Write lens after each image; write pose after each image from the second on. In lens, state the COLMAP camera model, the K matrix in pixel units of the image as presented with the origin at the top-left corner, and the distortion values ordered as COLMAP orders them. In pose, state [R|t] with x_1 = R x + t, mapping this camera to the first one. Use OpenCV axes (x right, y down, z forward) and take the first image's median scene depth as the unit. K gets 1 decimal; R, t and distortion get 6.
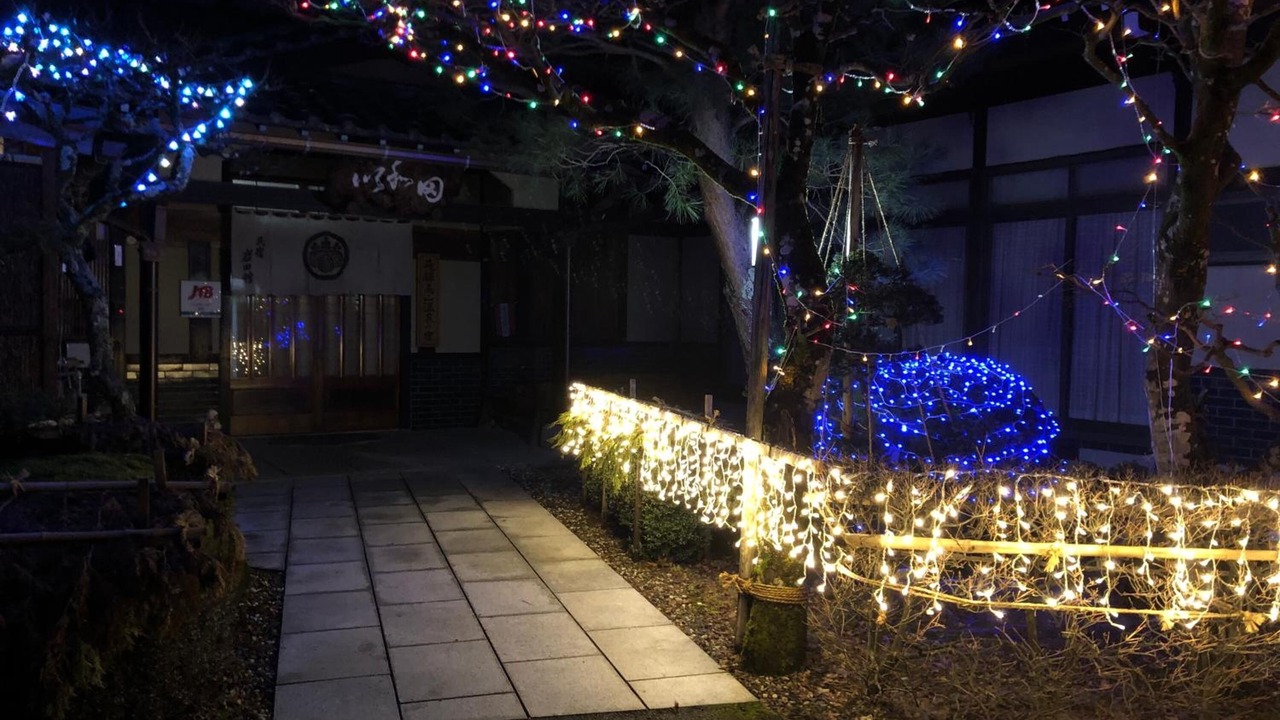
lens RADIAL K [[909.2, 0, 641.2], [0, 909.2, 354.1], [0, 0, 1]] dist [0.006230, -0.002968]
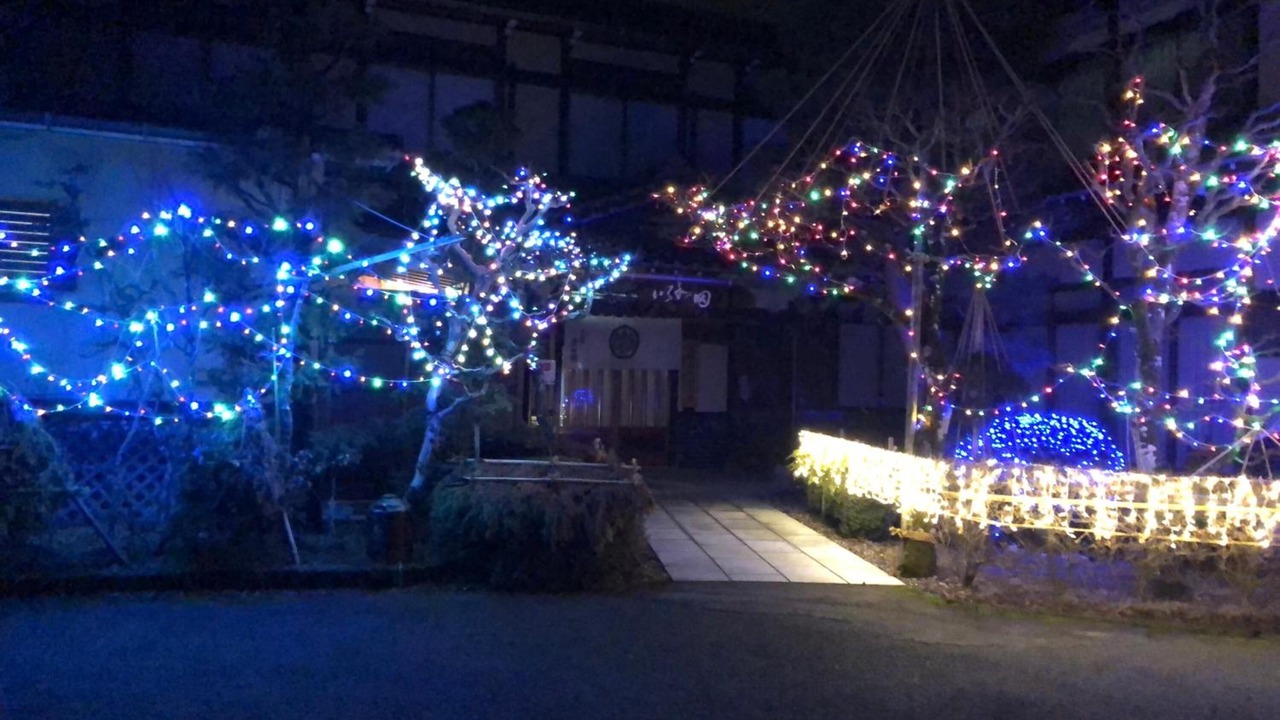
lens RADIAL K [[909.2, 0, 643.7], [0, 909.2, 347.9], [0, 0, 1]] dist [0.006230, -0.002968]
pose [[0.974760, 0.003575, -0.223229, 0.007715], [-0.021483, 0.996734, -0.077844, 0.024045], [0.222221, 0.080675, 0.971653, -0.743789]]
